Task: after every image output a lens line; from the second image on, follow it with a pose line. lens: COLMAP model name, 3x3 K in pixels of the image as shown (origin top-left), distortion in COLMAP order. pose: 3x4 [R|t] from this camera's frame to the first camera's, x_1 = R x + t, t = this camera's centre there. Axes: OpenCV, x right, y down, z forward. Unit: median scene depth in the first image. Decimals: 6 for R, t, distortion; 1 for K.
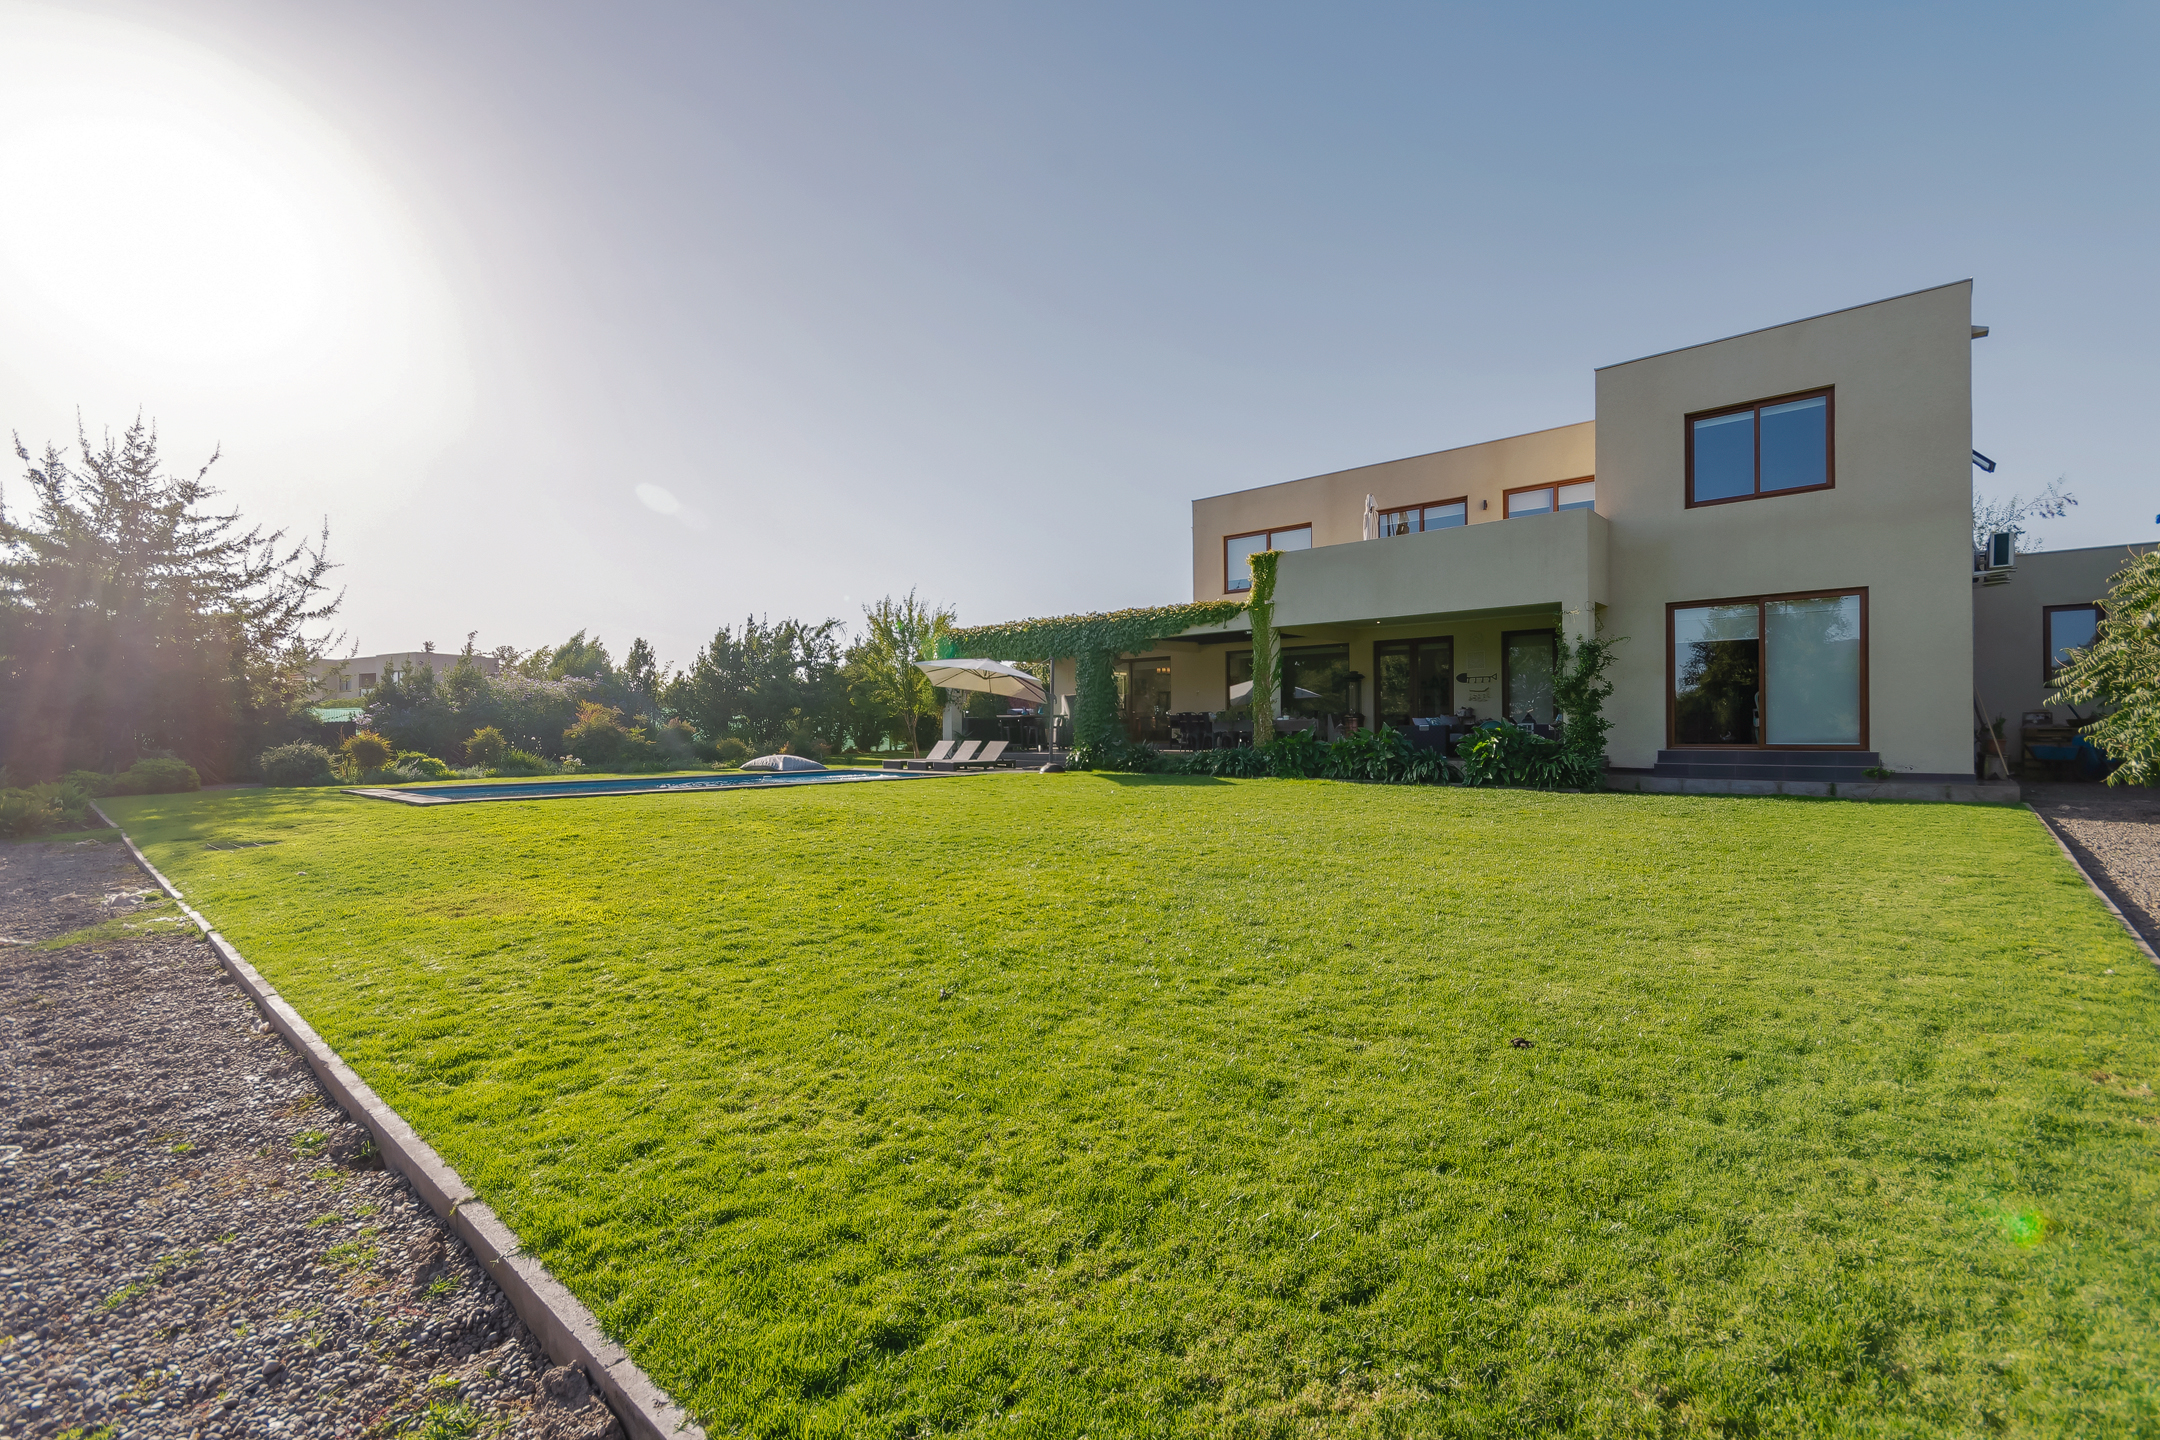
lens RADIAL K [[966.4, 0, 1093.4], [0, 966.4, 729.4], [0, 0, 1]] dist [0.005598, 0.000427]
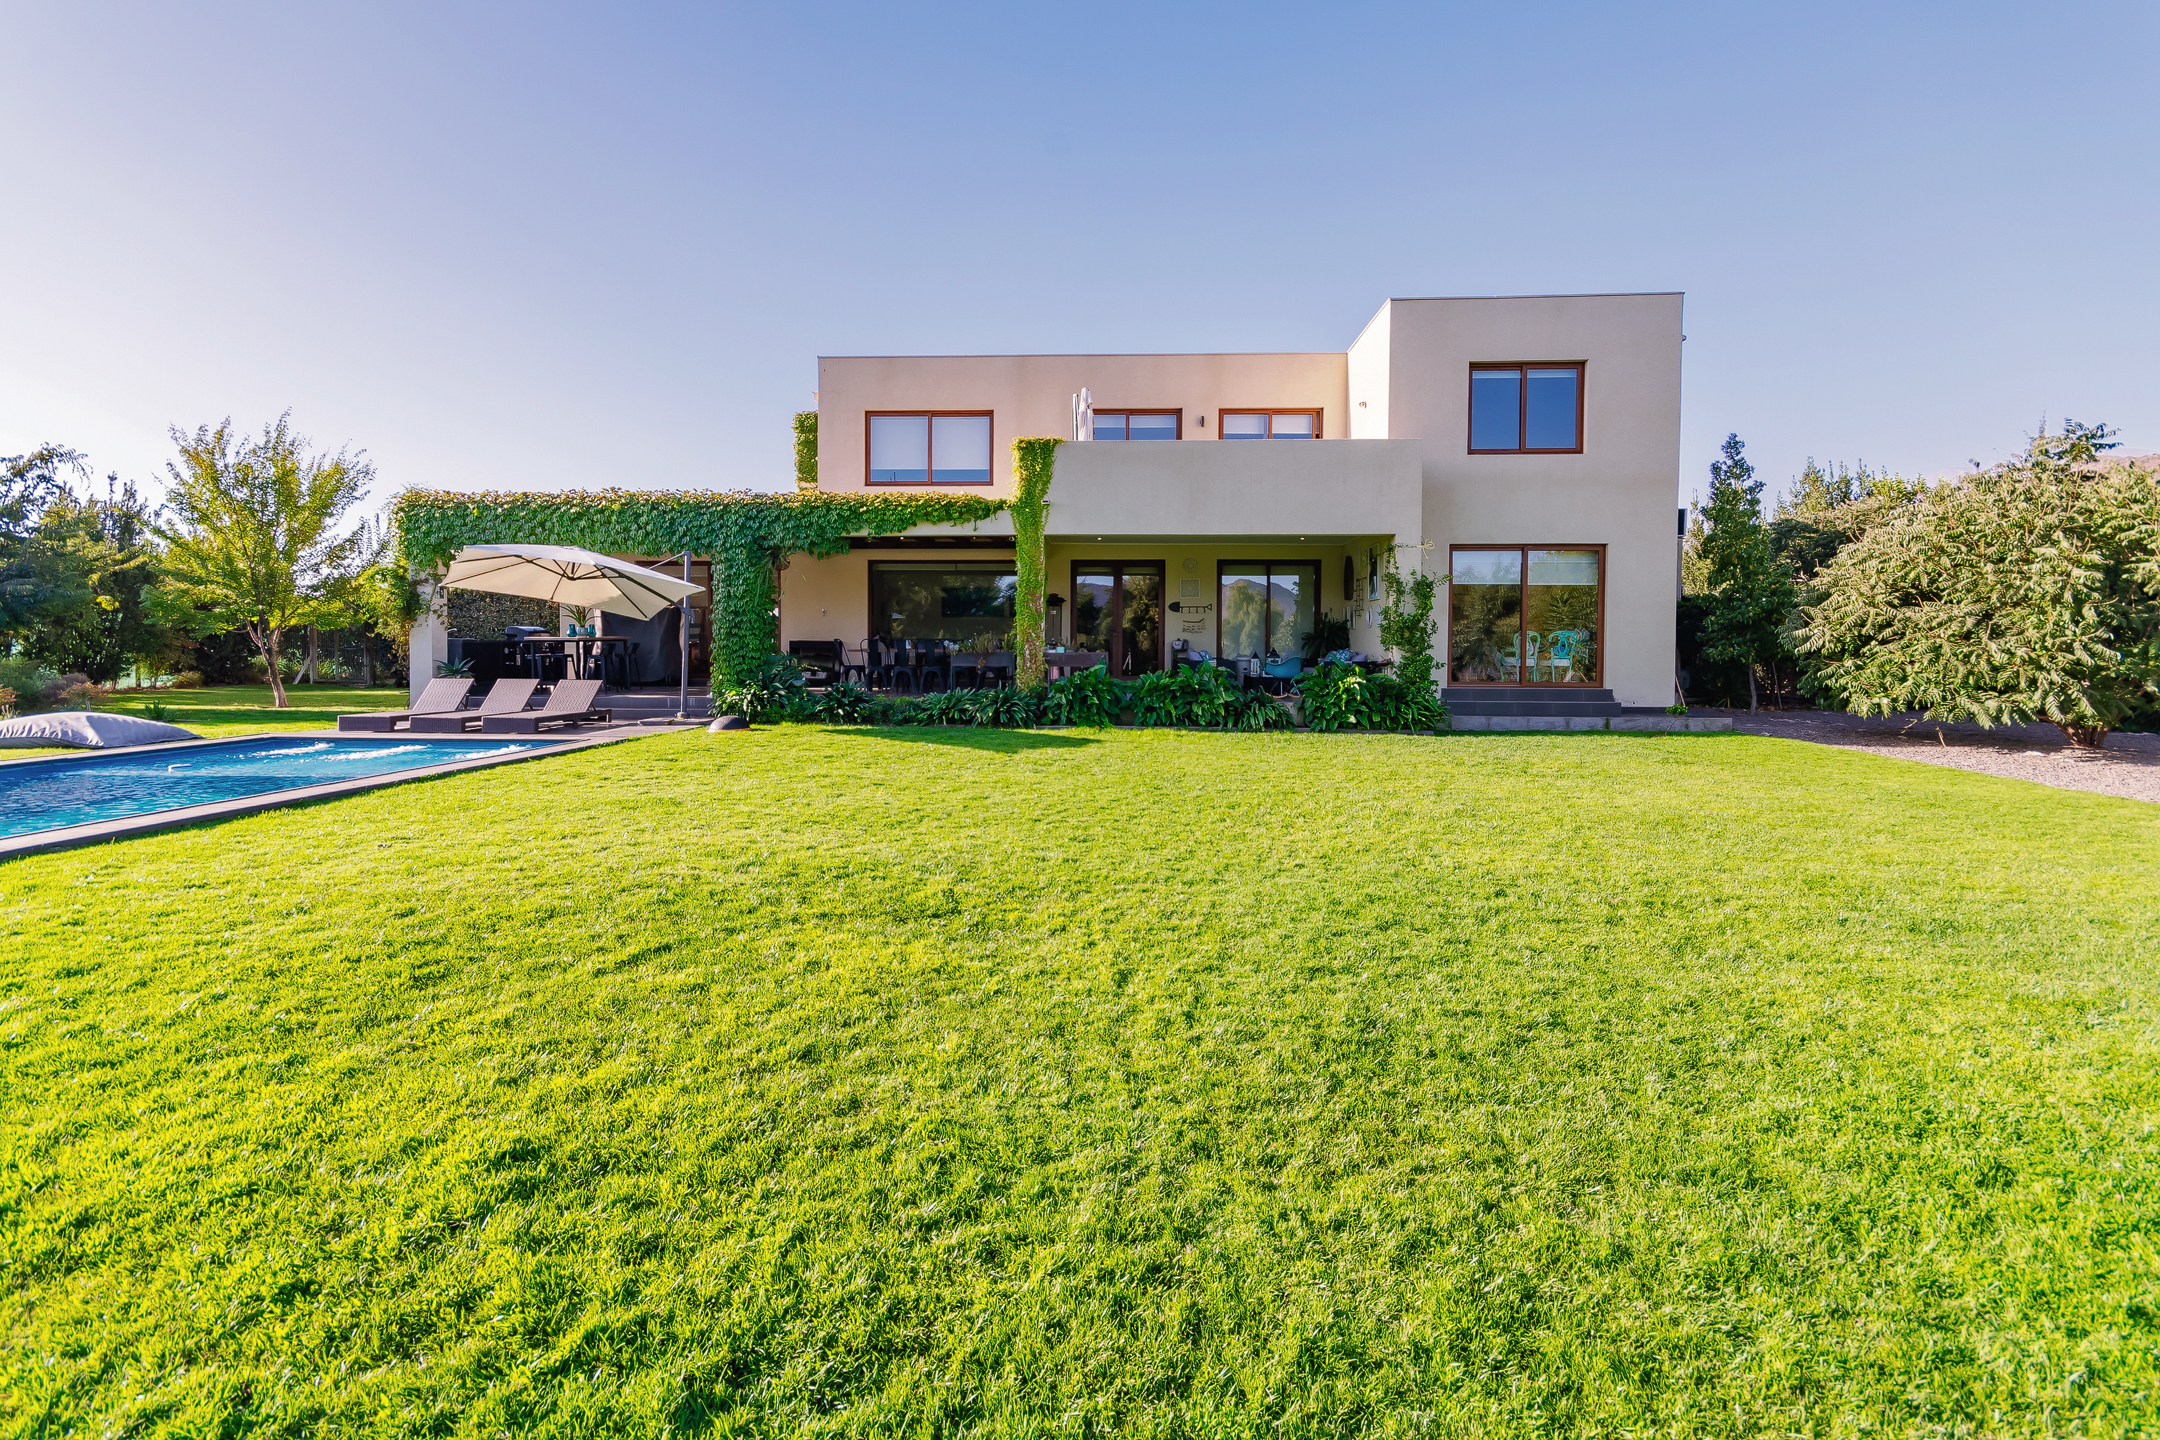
lens RADIAL K [[966.4, 0, 1042.6], [0, 966.4, 649.6], [0, 0, 1]] dist [0.005598, 0.000427]
pose [[0.773033, 0.007845, 0.634317, -0.308849], [-0.009750, 0.999952, -0.000485, -0.011419], [-0.634291, -0.005809, 0.773073, 0.388446]]
